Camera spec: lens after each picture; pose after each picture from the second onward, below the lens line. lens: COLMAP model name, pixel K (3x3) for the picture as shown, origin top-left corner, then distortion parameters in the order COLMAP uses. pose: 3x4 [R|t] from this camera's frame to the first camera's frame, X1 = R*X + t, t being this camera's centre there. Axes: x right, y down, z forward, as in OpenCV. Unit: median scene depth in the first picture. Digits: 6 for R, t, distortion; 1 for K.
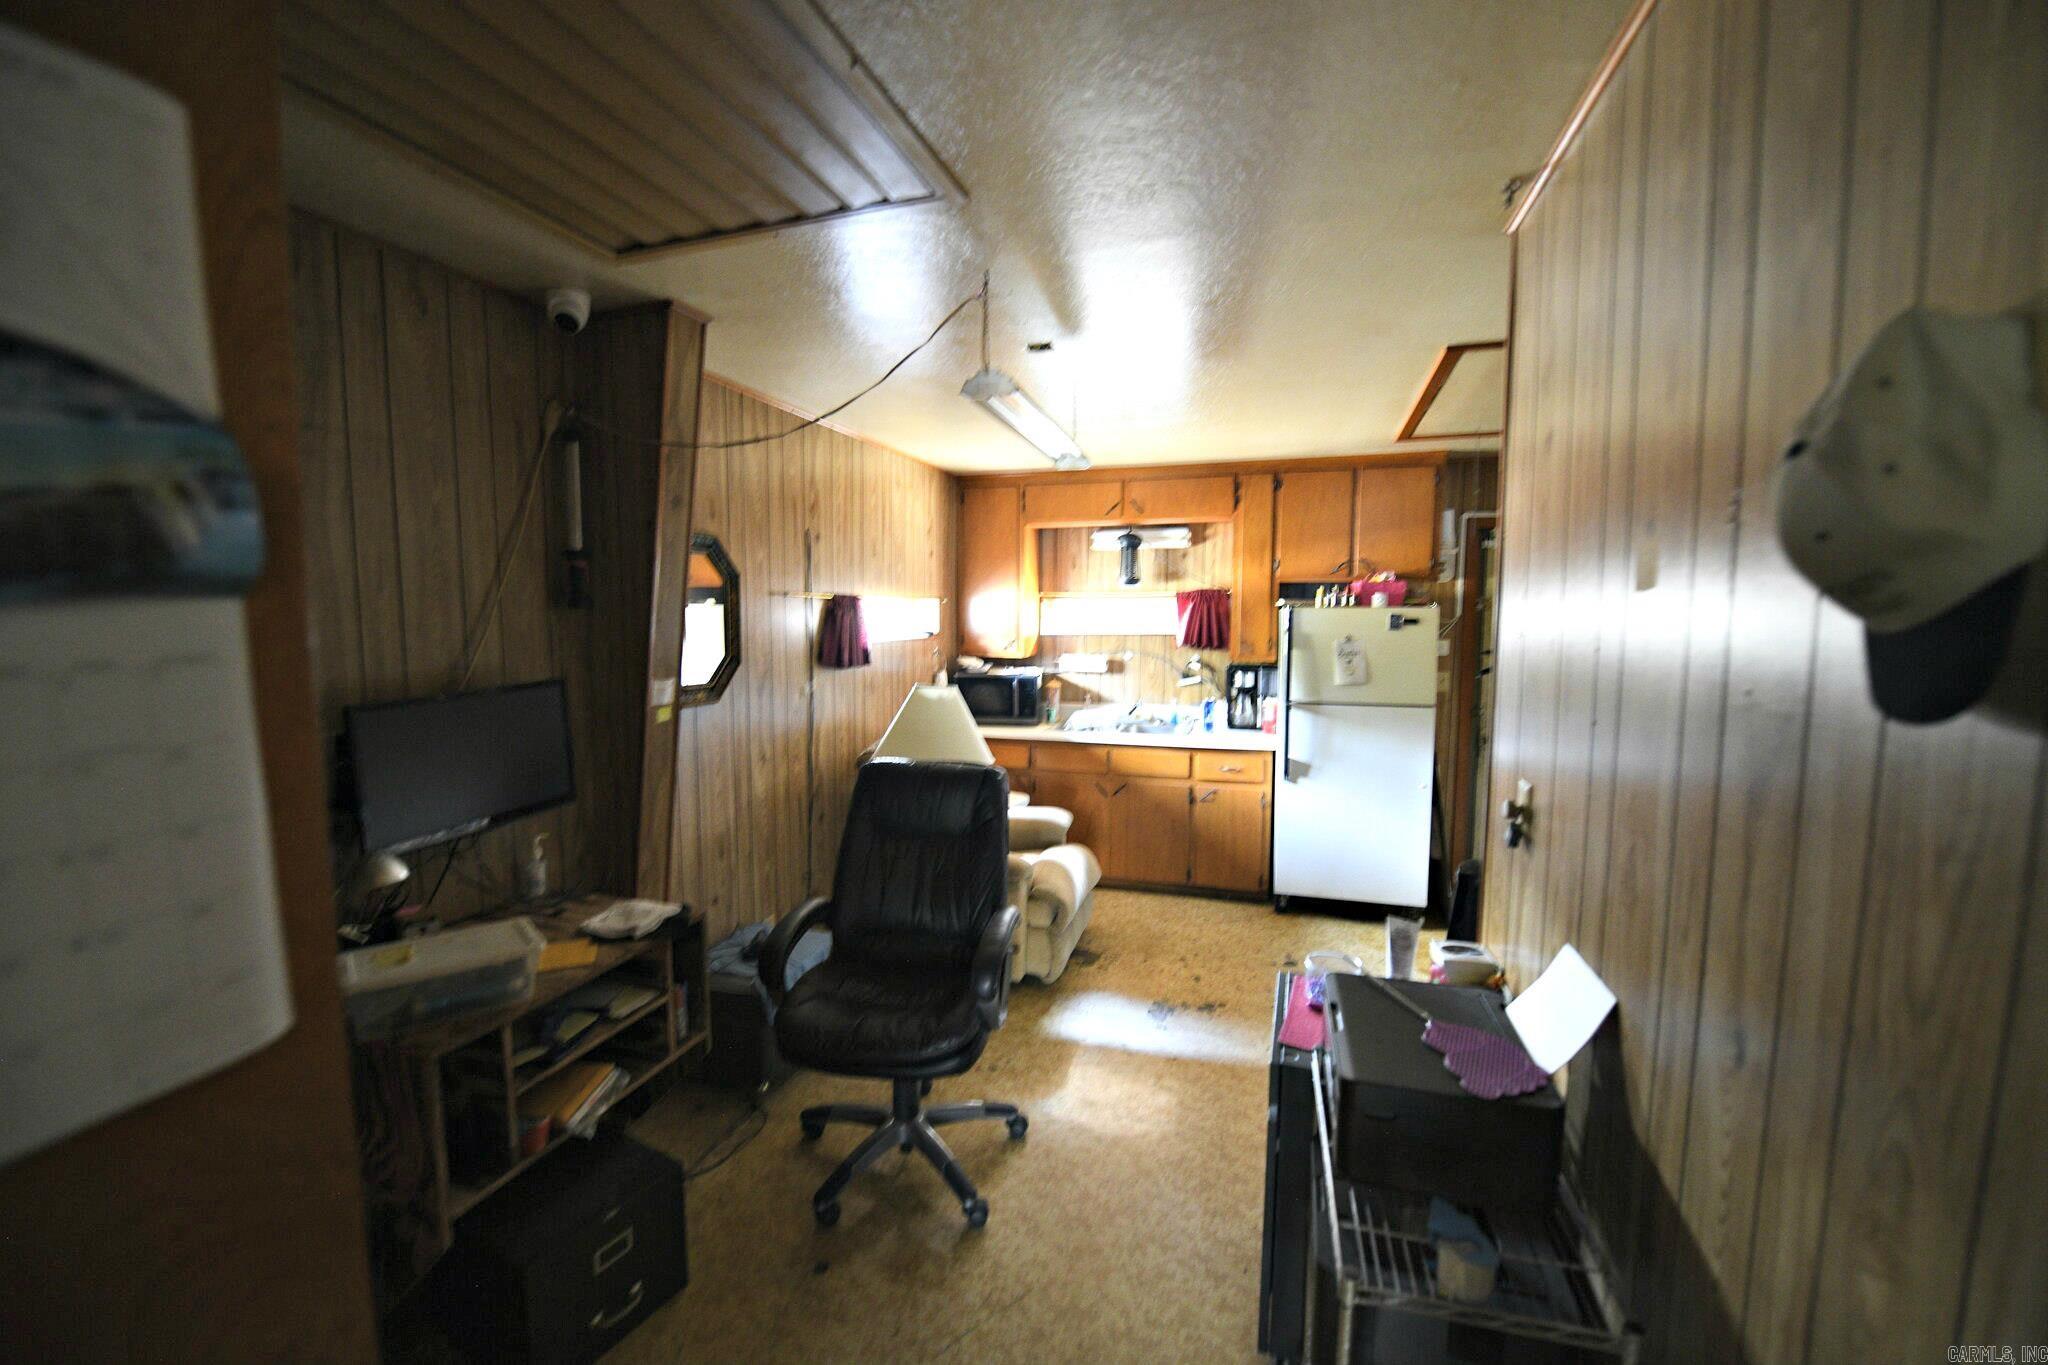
lens RADIAL K [[822.5, 0, 1012.0], [0, 822.5, 685.0], [0, 0, 1]] dist [-0.022778, 0.000089]
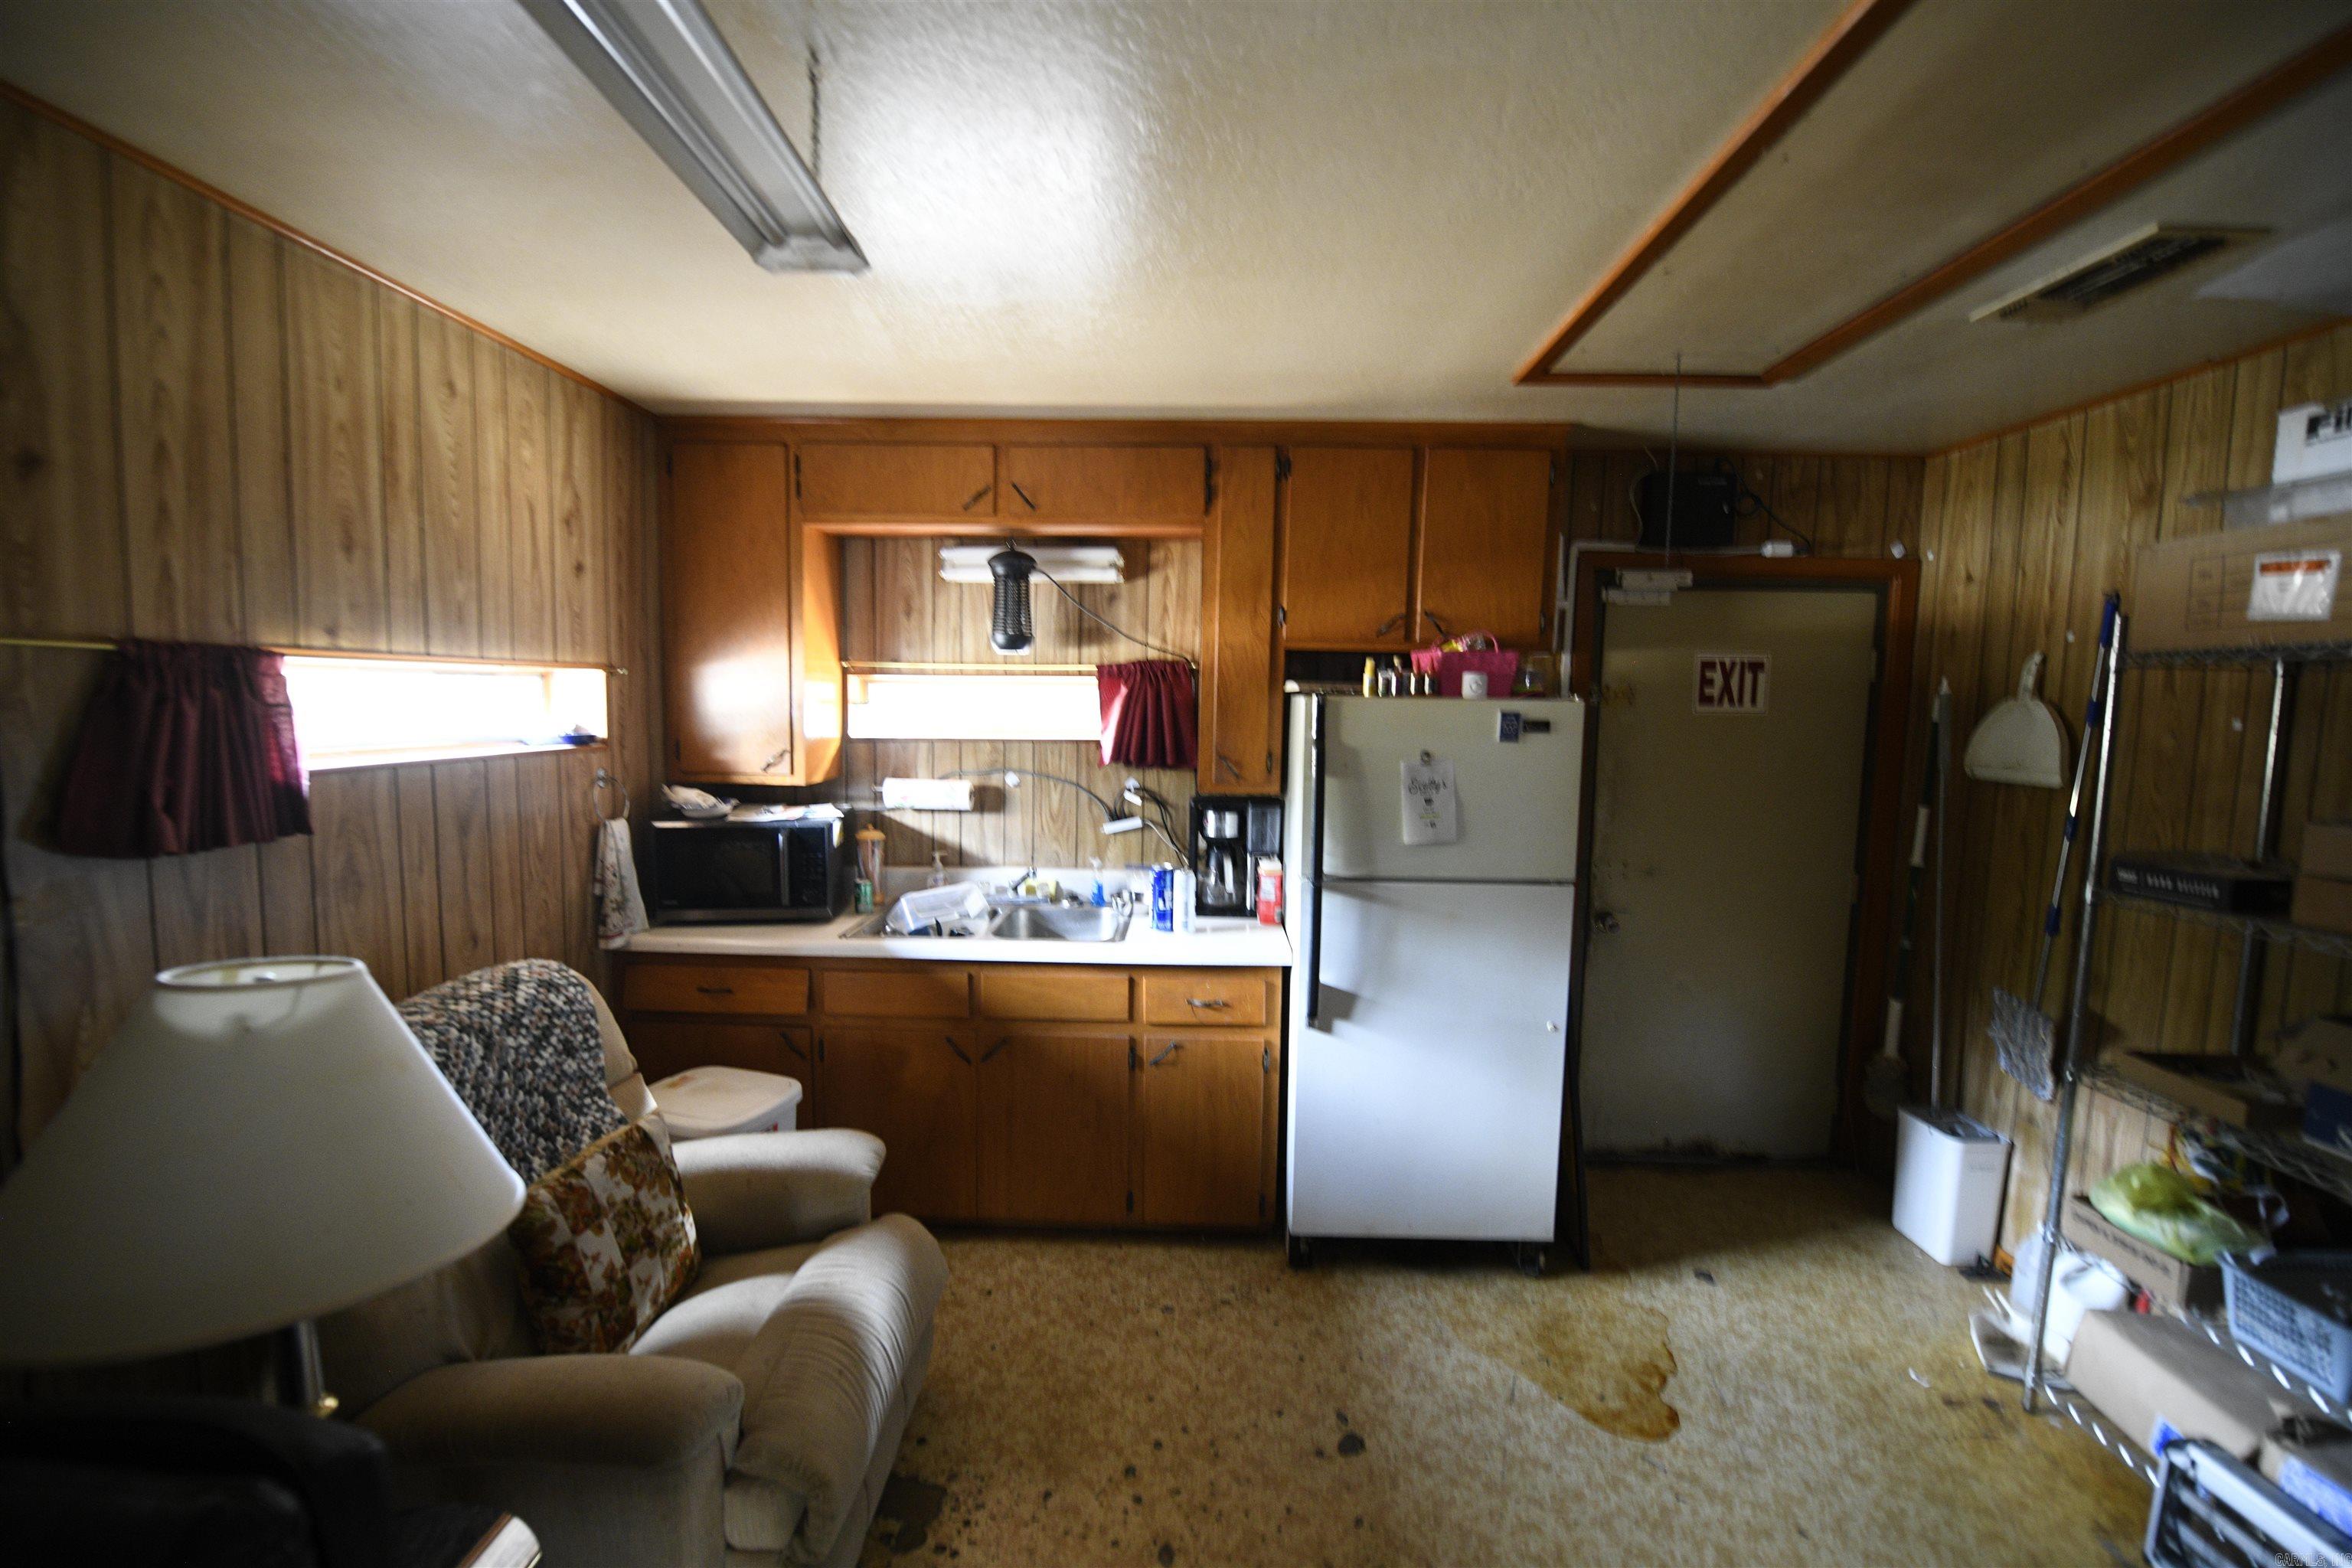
lens RADIAL K [[944.6, 0, 1162.2], [0, 944.6, 786.9], [0, 0, 1]] dist [-0.022778, 0.000089]
pose [[0.961333, -0.010290, 0.275197, 0.071352], [0.008210, 0.999928, 0.008711, -0.038933], [-0.275267, -0.006115, 0.961348, 0.410177]]
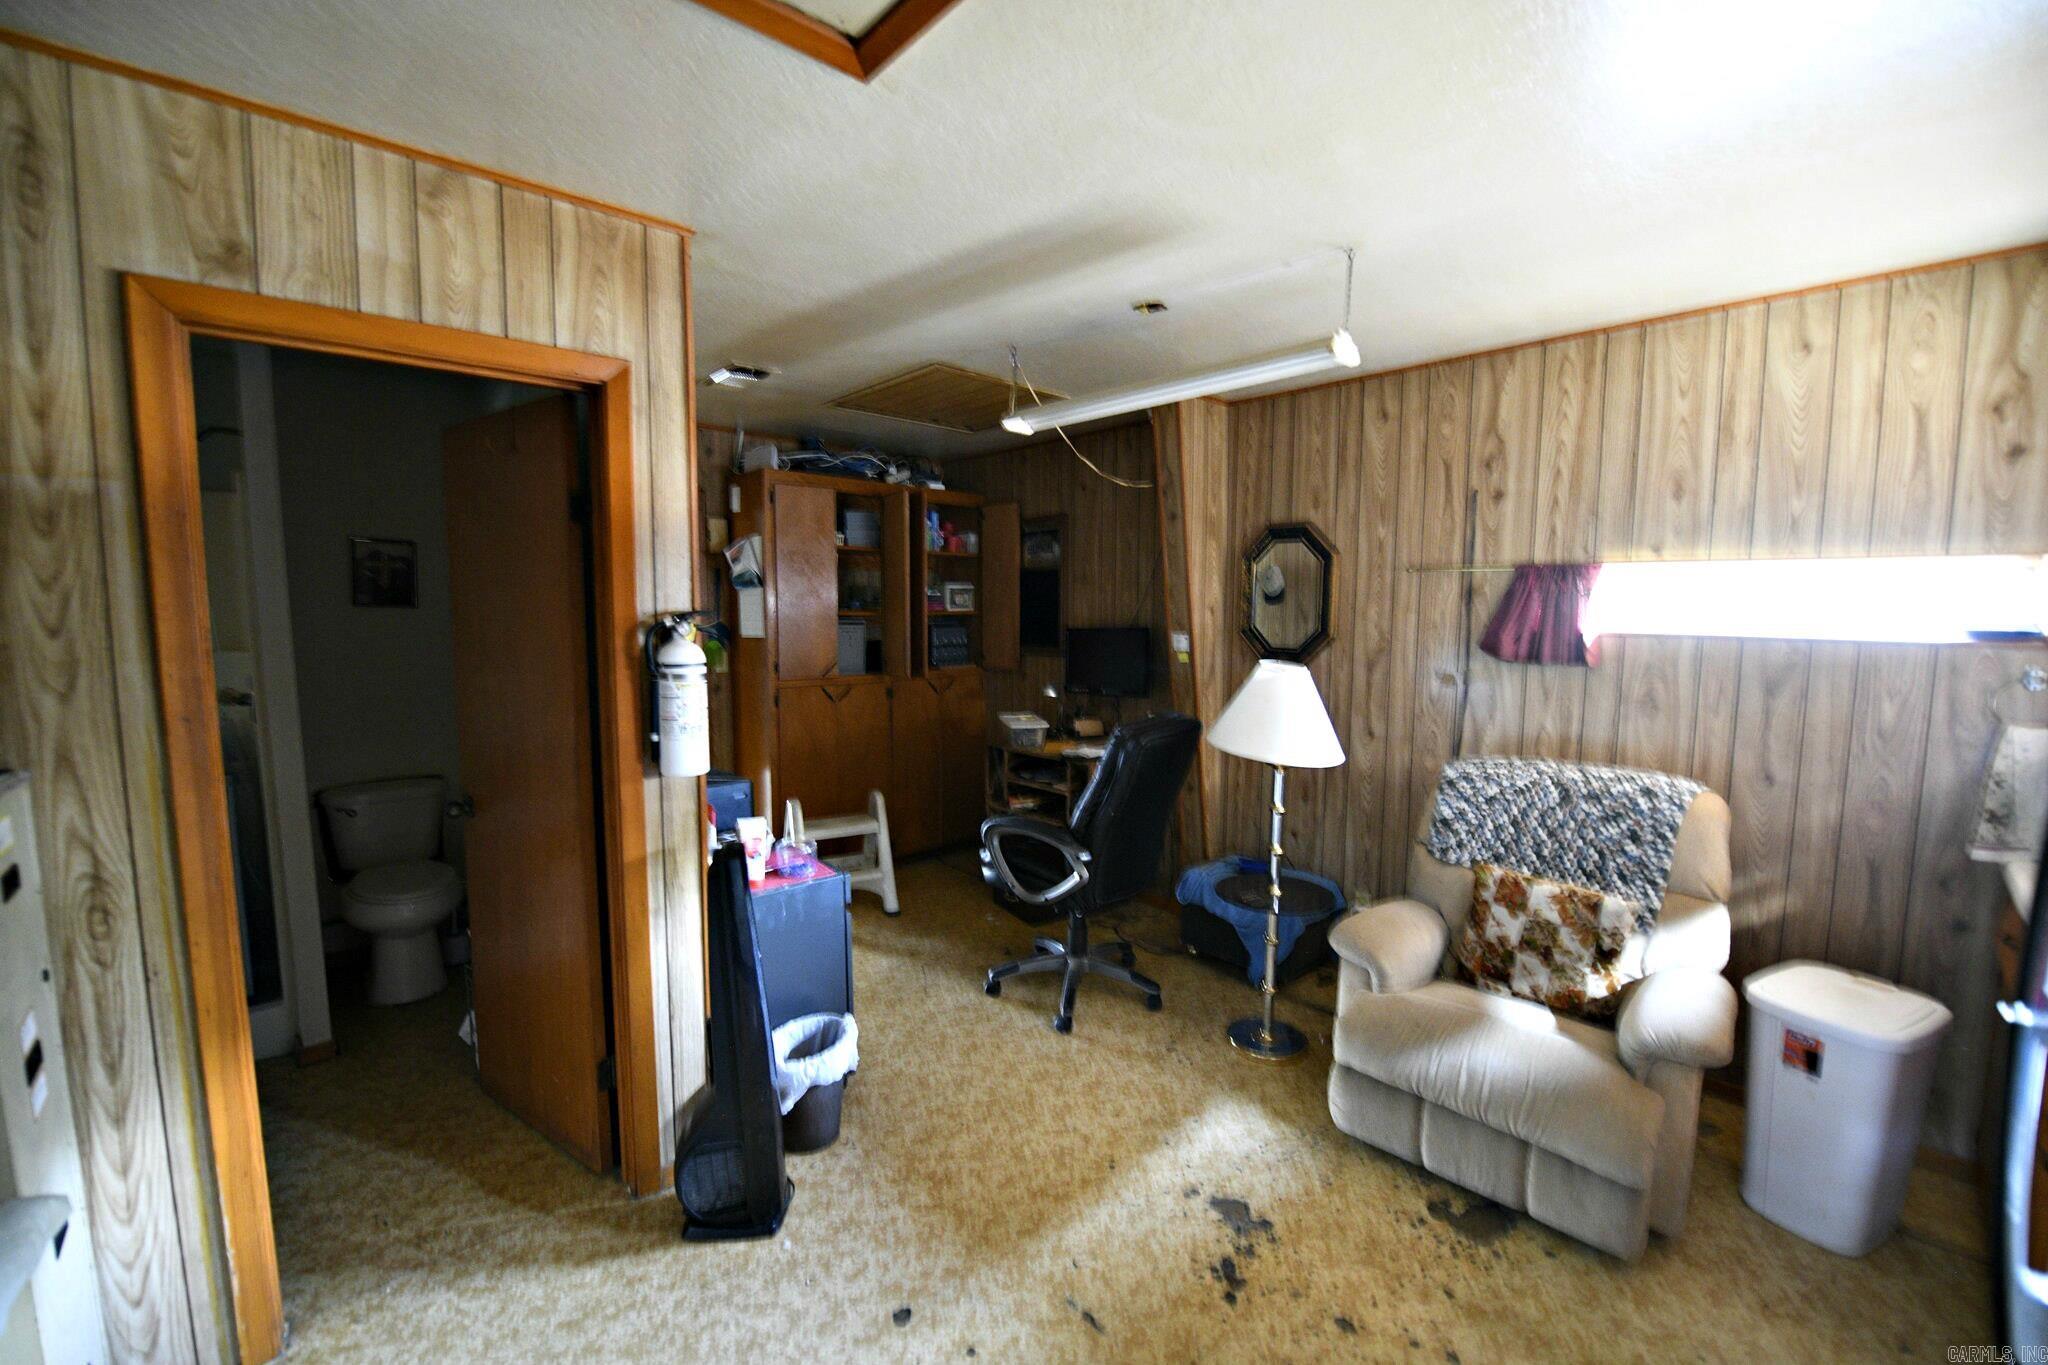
lens RADIAL K [[822.5, 0, 1012.0], [0, 822.5, 685.0], [0, 0, 1]] dist [-0.022778, 0.000089]
pose [[-0.505858, 0.082370, -0.858675, 0.548251], [-0.081488, 0.986416, 0.142630, -0.054970], [0.858759, 0.142122, -0.492274, 0.781627]]
